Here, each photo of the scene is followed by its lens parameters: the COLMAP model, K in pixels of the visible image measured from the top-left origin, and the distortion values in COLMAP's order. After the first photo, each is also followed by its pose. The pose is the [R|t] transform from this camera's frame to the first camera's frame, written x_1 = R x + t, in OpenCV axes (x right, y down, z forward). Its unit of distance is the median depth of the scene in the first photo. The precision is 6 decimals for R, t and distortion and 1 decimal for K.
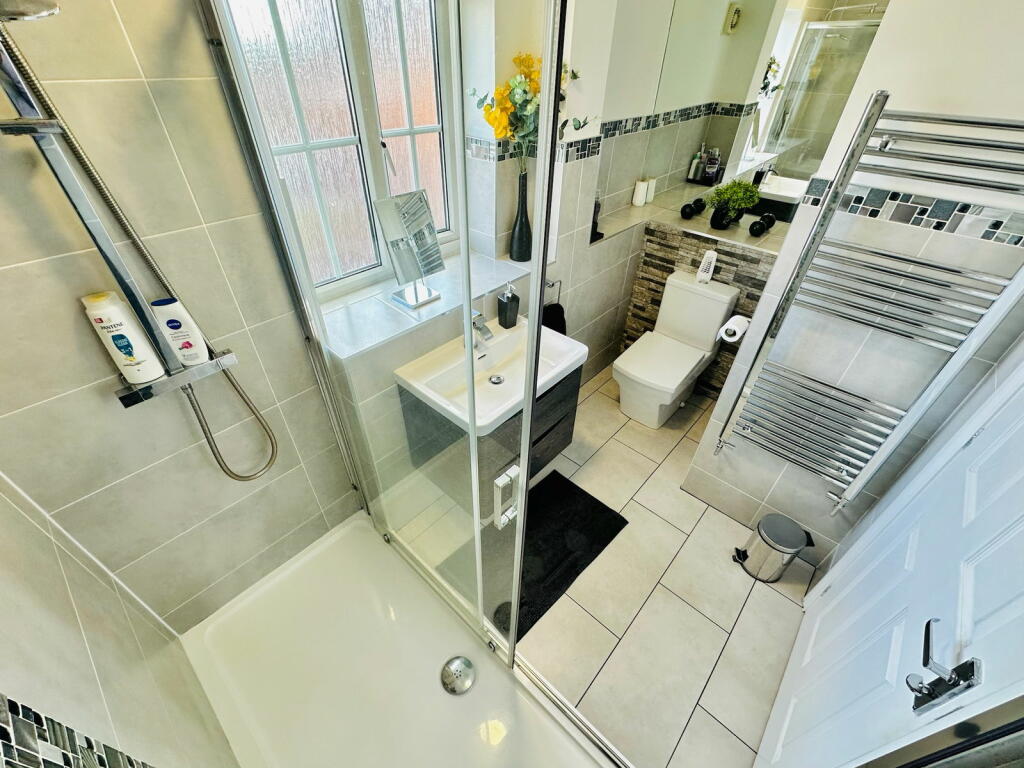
lens RADIAL K [[425.8, 0, 512.0], [0, 425.8, 384.0], [0, 0, 1]] dist [-0.000576, -0.000168]
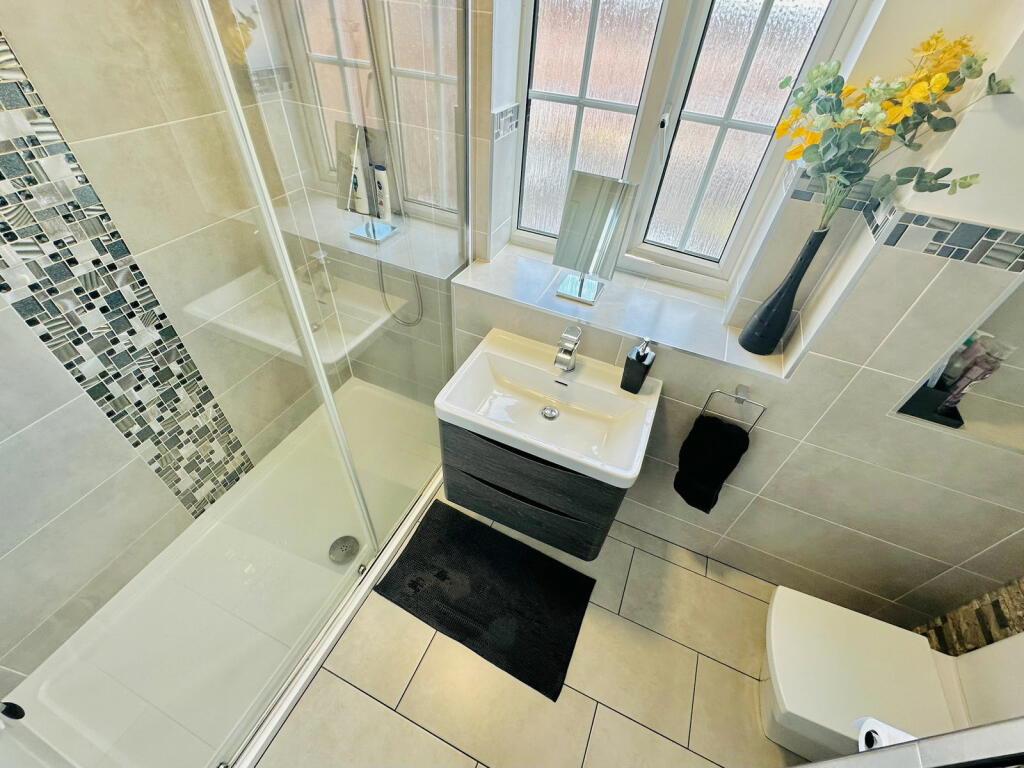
lens RADIAL K [[432.7, 0, 512.0], [0, 432.7, 384.0], [0, 0, 1]] dist [-0.000634, -0.000290]
pose [[0.315568, 0.656068, -0.685559, 0.452943], [-0.630816, 0.684759, 0.364933, -0.294123], [0.708864, 0.317300, 0.629947, 0.370585]]
